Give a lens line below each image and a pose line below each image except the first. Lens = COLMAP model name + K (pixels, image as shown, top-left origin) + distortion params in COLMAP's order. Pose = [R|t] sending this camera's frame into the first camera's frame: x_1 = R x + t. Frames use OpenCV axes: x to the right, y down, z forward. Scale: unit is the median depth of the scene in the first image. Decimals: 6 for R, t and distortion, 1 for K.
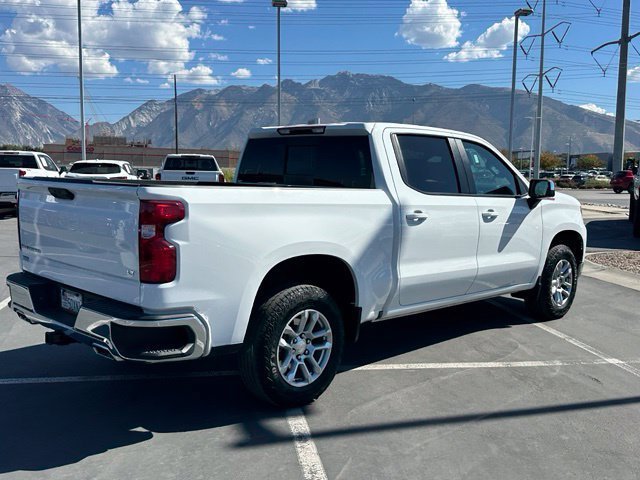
lens RADIAL K [[625.5, 0, 314.0], [0, 625.5, 239.6], [0, 0, 1]] dist [0.167155, -0.335745]
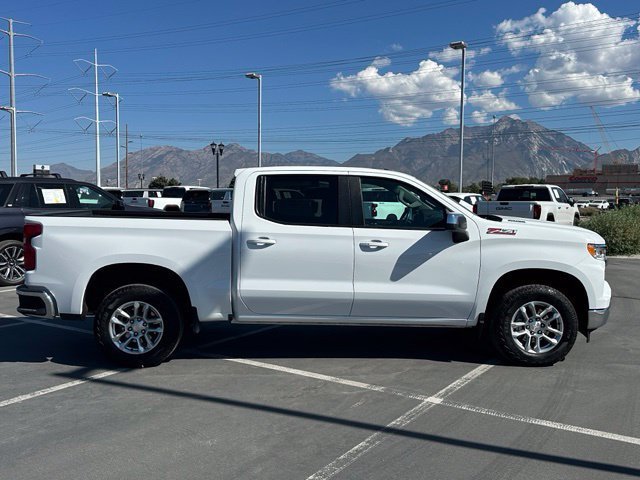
lens RADIAL K [[625.5, 0, 314.0], [0, 625.5, 239.6], [0, 0, 1]] dist [0.167155, -0.335745]
pose [[0.723248, 0.032712, -0.689813, 1.094712], [-0.065524, 0.997622, -0.021392, -0.021670], [0.687473, 0.060671, 0.723671, 0.182983]]
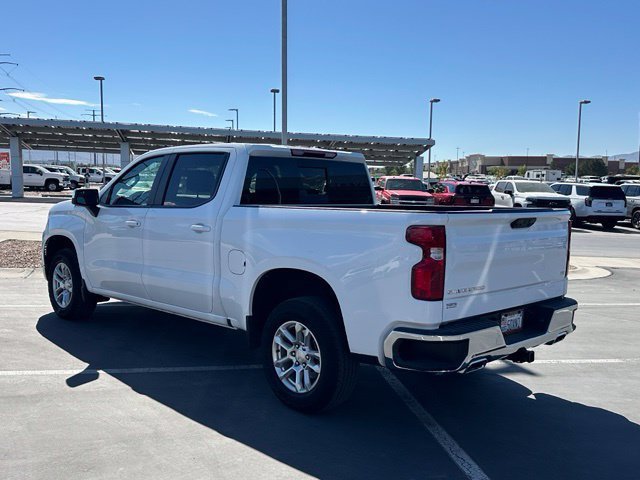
lens RADIAL K [[625.5, 0, 314.0], [0, 625.5, 239.6], [0, 0, 1]] dist [0.167155, -0.335745]
pose [[0.011419, -0.104430, 0.994467, -1.206675], [0.087547, 0.990817, 0.103041, -0.152127], [-0.996095, 0.085886, 0.020456, 1.086823]]
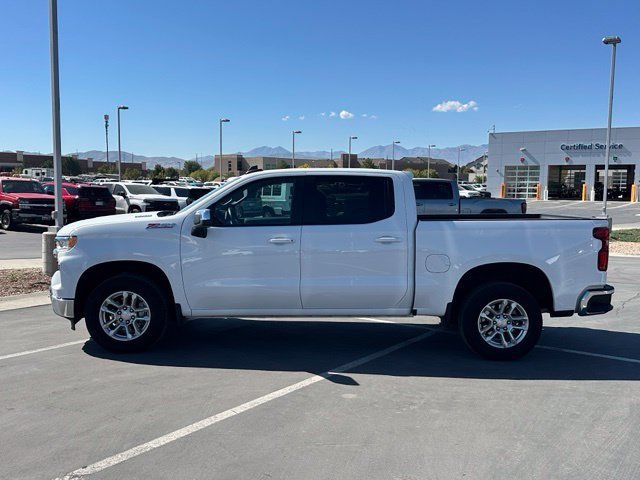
lens RADIAL K [[625.5, 0, 314.0], [0, 625.5, 239.6], [0, 0, 1]] dist [0.167155, -0.335745]
pose [[-0.709862, -0.082320, 0.699514, -0.944879], [0.047740, 0.985239, 0.164391, -0.301852], [-0.702721, 0.150089, -0.695454, 2.330665]]
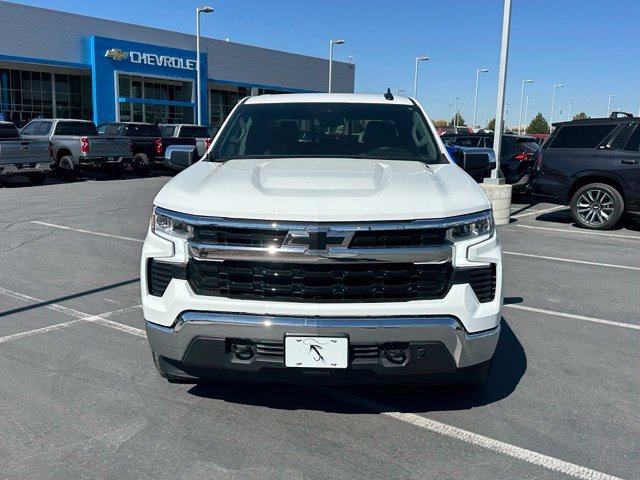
lens RADIAL K [[625.5, 0, 314.0], [0, 625.5, 239.6], [0, 0, 1]] dist [0.167155, -0.335745]
pose [[-0.740232, 0.080826, -0.667476, 0.971343], [-0.097801, 0.969245, 0.225829, -0.220976], [0.665201, 0.232446, -0.709561, 2.137627]]
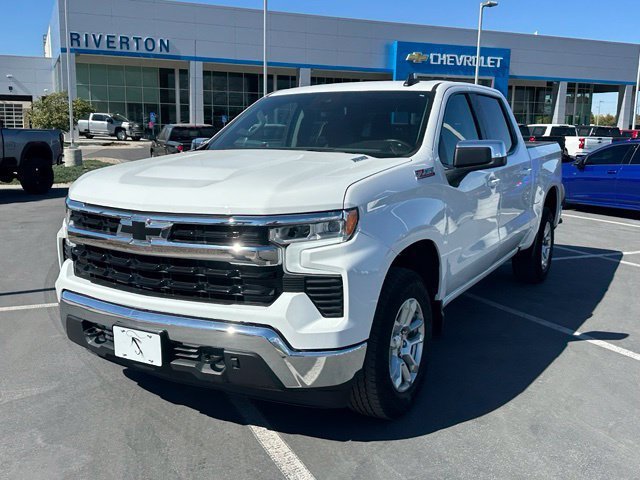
lens RADIAL K [[625.5, 0, 314.0], [0, 625.5, 239.6], [0, 0, 1]] dist [0.167155, -0.335745]
pose [[-0.969034, 0.015754, -0.246423, 0.525083], [-0.050929, 0.963753, 0.261890, -0.239983], [0.241617, 0.266331, -0.933107, 2.314993]]
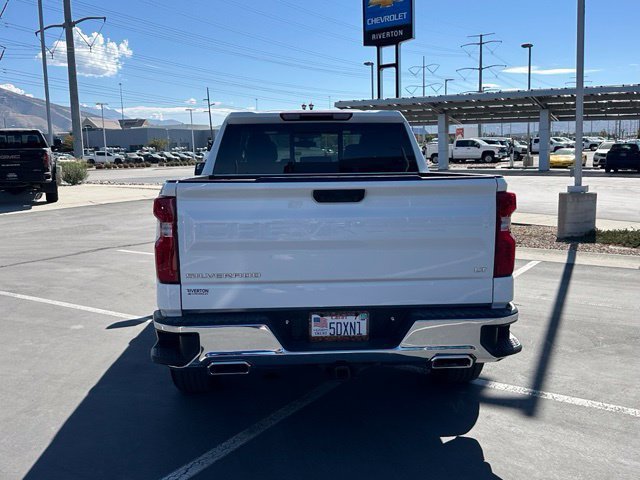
lens RADIAL K [[625.5, 0, 314.0], [0, 625.5, 239.6], [0, 0, 1]] dist [0.167155, -0.335745]
pose [[0.671805, -0.127284, 0.729710, -0.821307], [0.107002, 0.991469, 0.074431, -0.064479], [-0.732959, 0.028077, 0.679693, 0.389980]]
